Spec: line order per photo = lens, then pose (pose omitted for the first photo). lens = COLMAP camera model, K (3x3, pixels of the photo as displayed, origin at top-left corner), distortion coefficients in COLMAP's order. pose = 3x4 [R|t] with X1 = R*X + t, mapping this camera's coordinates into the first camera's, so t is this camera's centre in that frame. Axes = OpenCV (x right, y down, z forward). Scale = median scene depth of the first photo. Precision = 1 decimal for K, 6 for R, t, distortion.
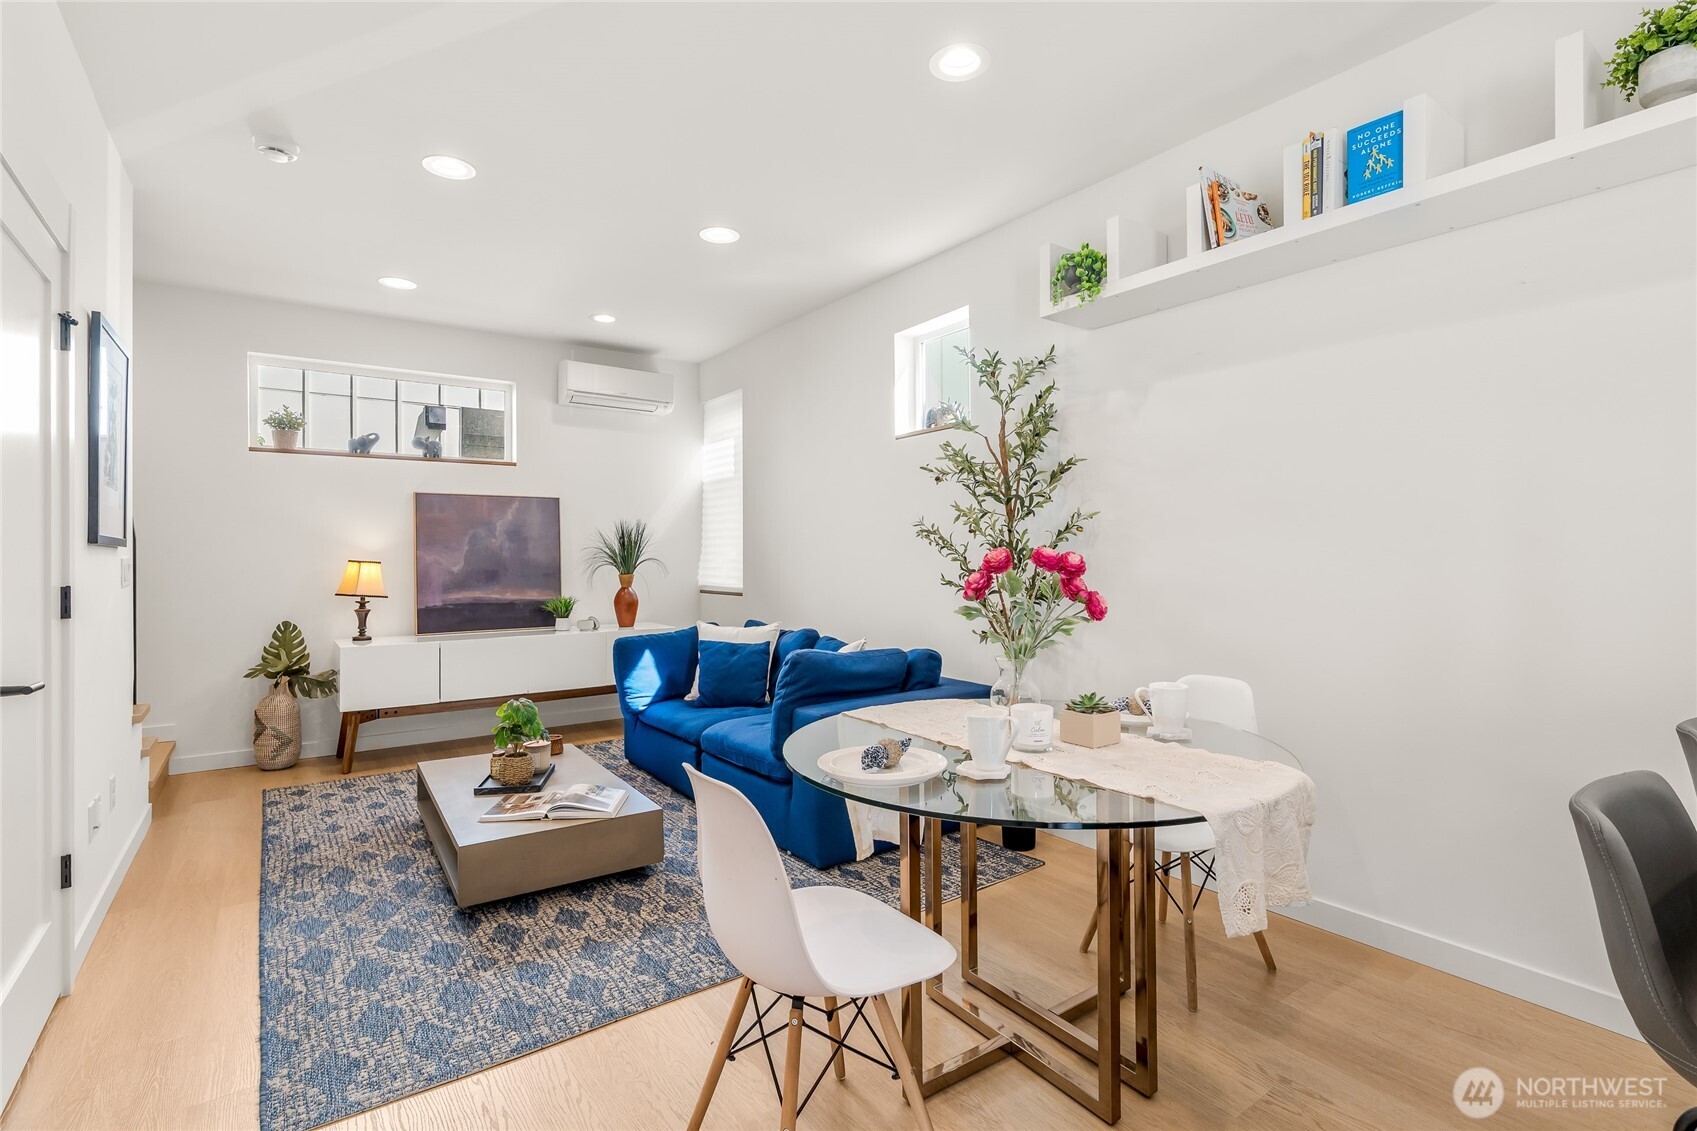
lens RADIAL K [[775.6, 0, 852.5], [0, 775.6, 560.7], [0, 0, 1]] dist [-0.012692, 0.004995]
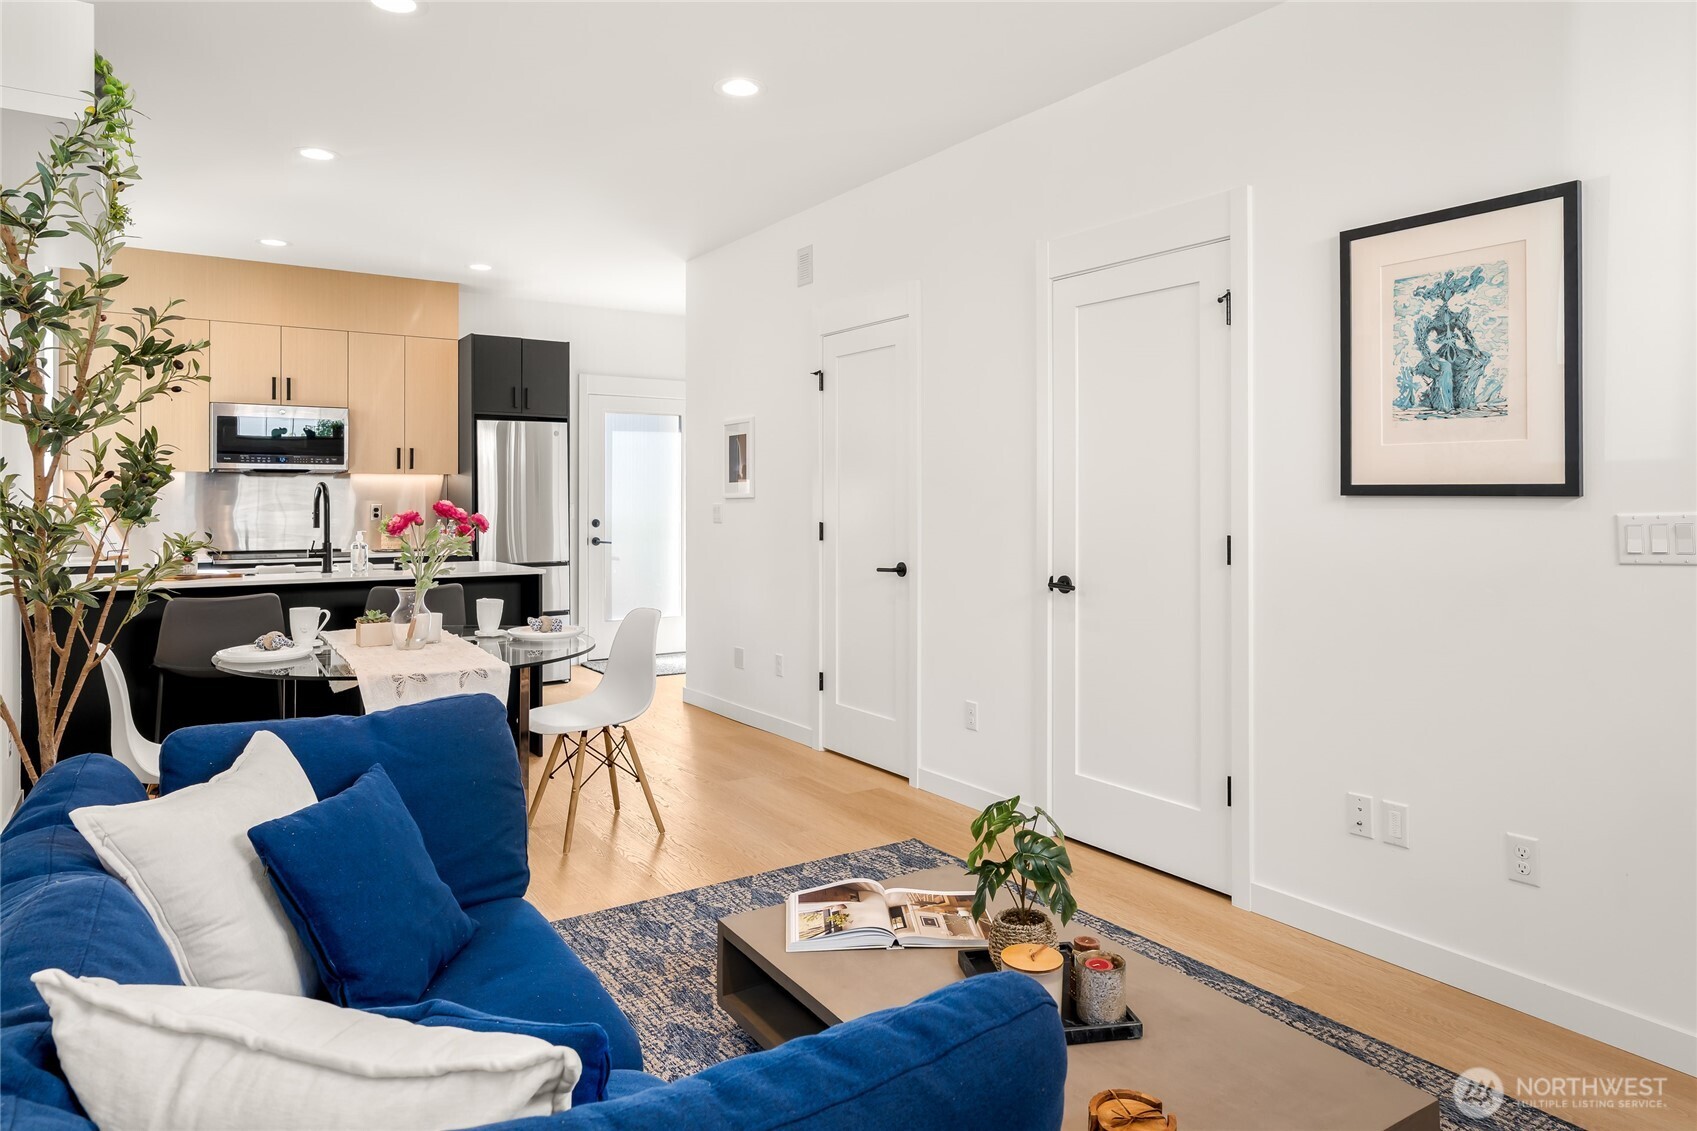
lens RADIAL K [[1038.6, 0, 839.9], [0, 1038.6, 490.4], [0, 0, 1]] dist [-0.001114, 0.001598]
pose [[-0.998765, 0.006234, 0.049287, -0.355688], [0.006132, 0.999979, -0.002208, -0.021471], [-0.049300, -0.001903, -0.998782, 1.685626]]
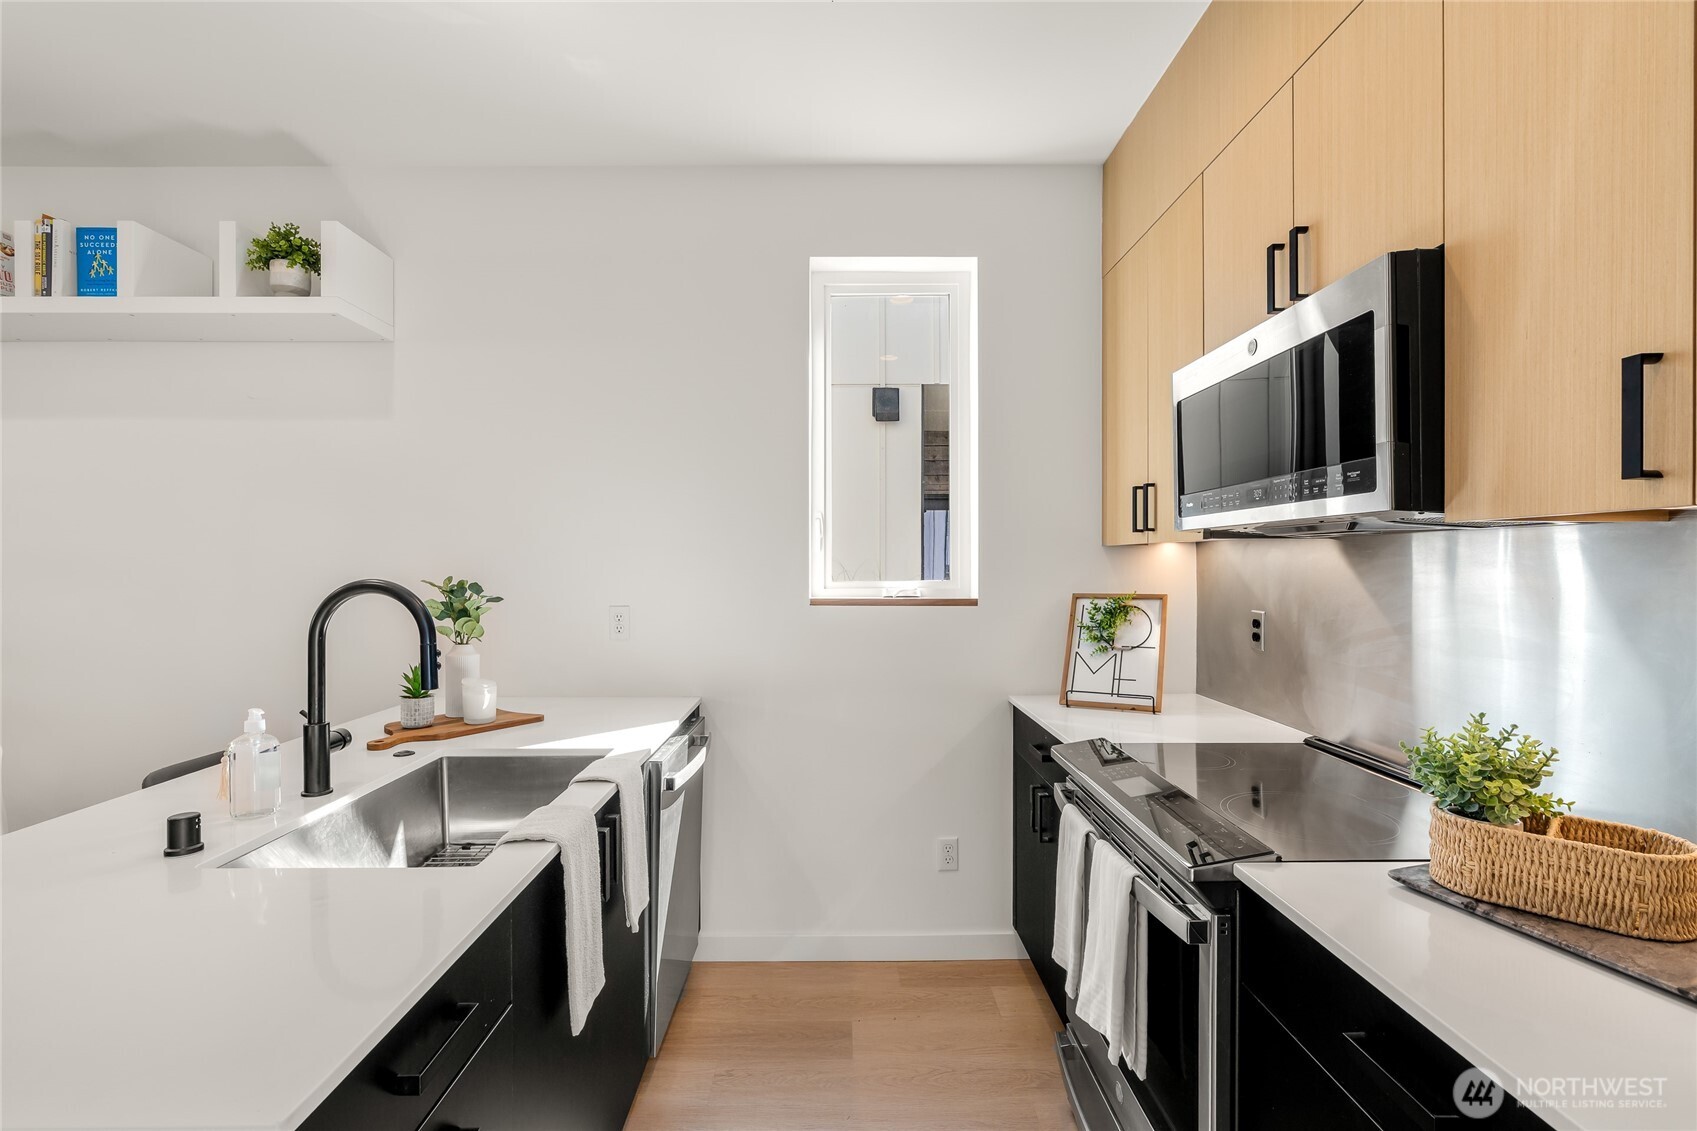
lens RADIAL K [[775.6, 0, 839.2], [0, 775.6, 569.5], [0, 0, 1]] dist [-0.012692, 0.004995]
pose [[0.591963, -0.004217, 0.805954, 0.274779], [0.005944, 0.999982, 0.000867, -0.047007], [-0.805943, 0.004278, 0.591978, -0.348304]]
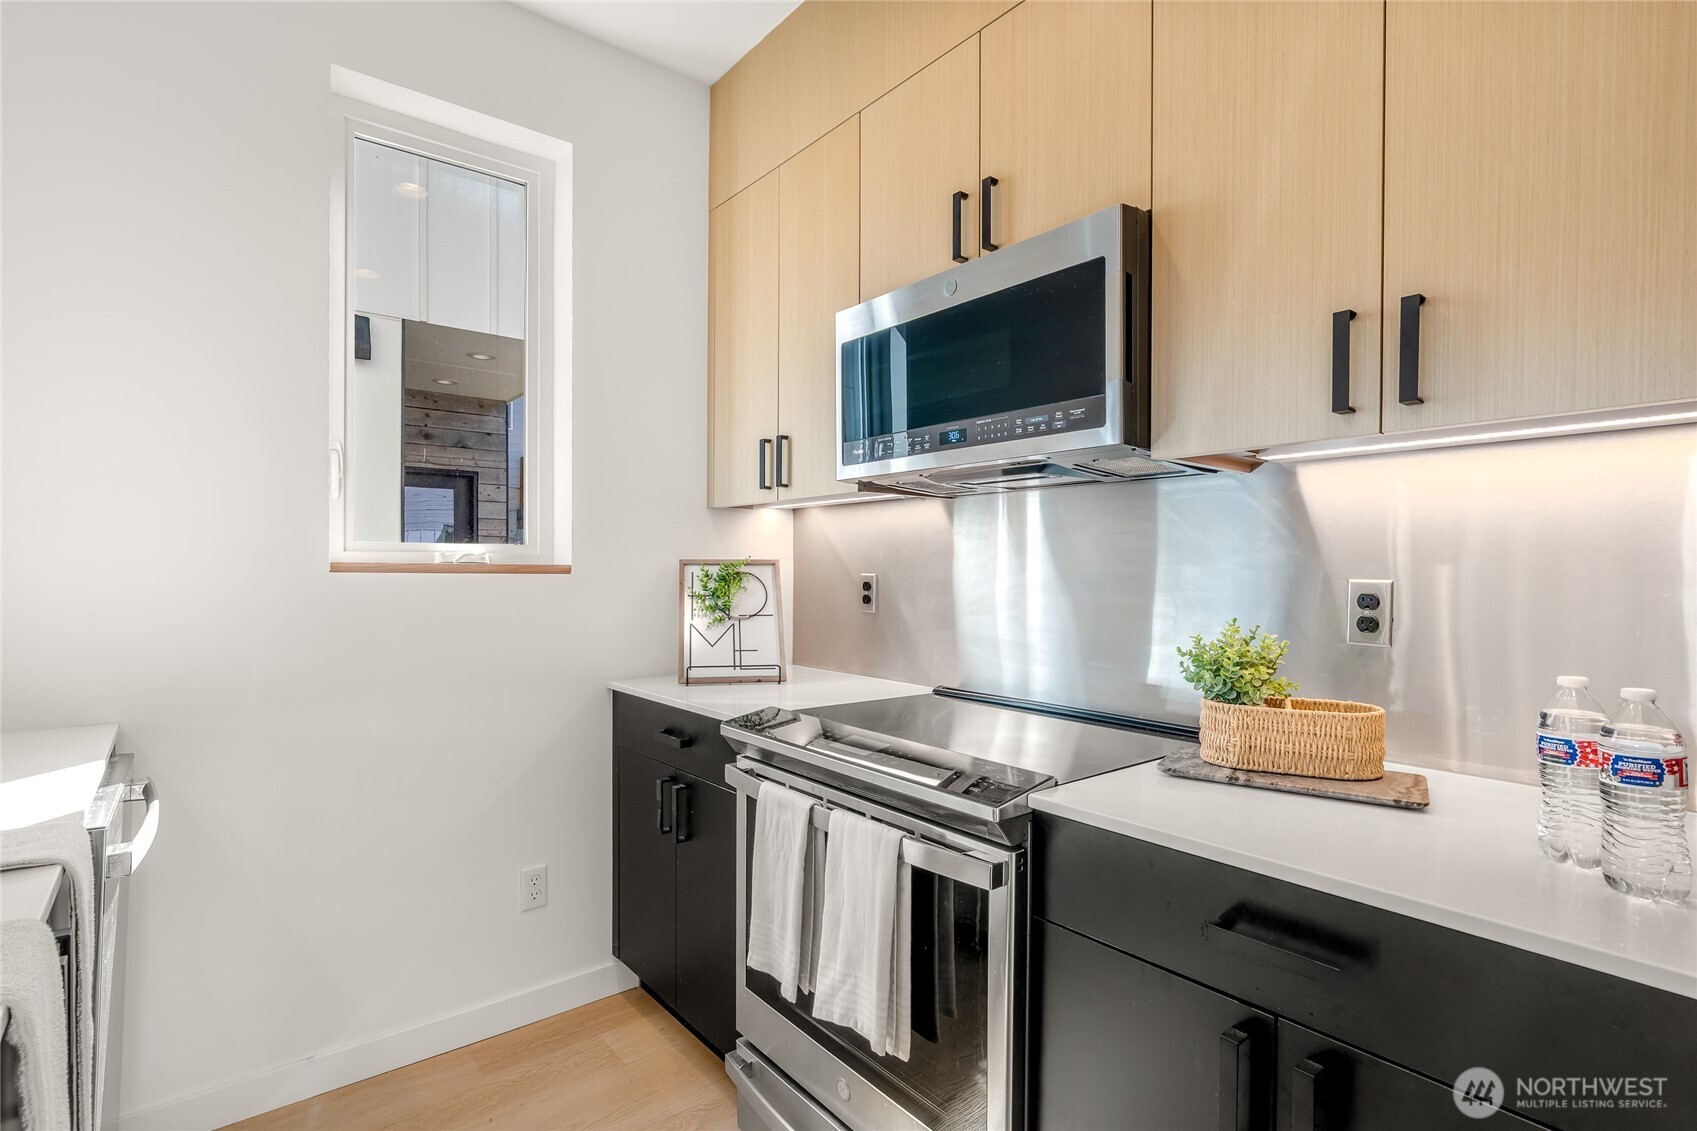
lens RADIAL K [[810.0, 0, 846.5], [0, 810.0, 580.1], [0, 0, 1]] dist [-0.010612, 0.004500]
pose [[-0.045854, -0.009797, 0.998900, 0.317964], [0.001434, 0.999950, 0.009873, -0.007092], [-0.998947, 0.001885, -0.045837, -0.181114]]
